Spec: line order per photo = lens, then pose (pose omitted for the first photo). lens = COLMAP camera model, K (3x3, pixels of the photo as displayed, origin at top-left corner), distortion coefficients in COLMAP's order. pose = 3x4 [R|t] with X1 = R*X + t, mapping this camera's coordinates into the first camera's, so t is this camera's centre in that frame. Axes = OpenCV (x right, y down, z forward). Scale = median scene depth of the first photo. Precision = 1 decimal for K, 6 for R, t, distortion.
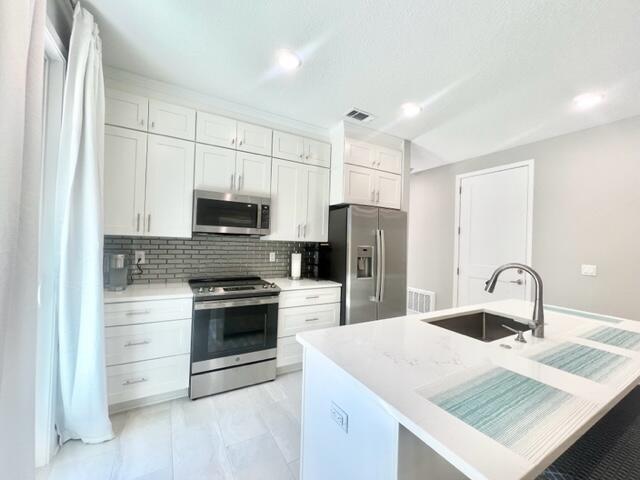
lens RADIAL K [[265.6, 0, 320.0], [0, 265.6, 240.0], [0, 0, 1]] dist [-0.000903, -0.000193]
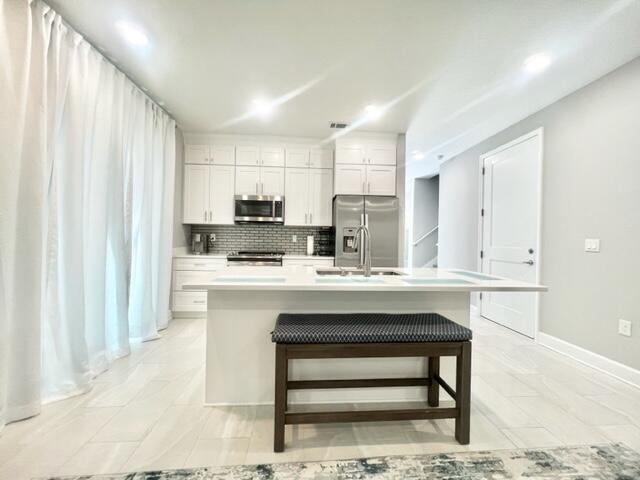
lens RADIAL K [[254.0, 0, 320.0], [0, 254.0, 240.0], [0, 0, 1]] dist [0.000365, 0.000018]
pose [[0.894705, -0.015837, -0.446376, 0.580348], [0.014758, 0.999874, -0.005894, 0.087601], [0.446413, -0.001314, 0.894826, -0.137822]]
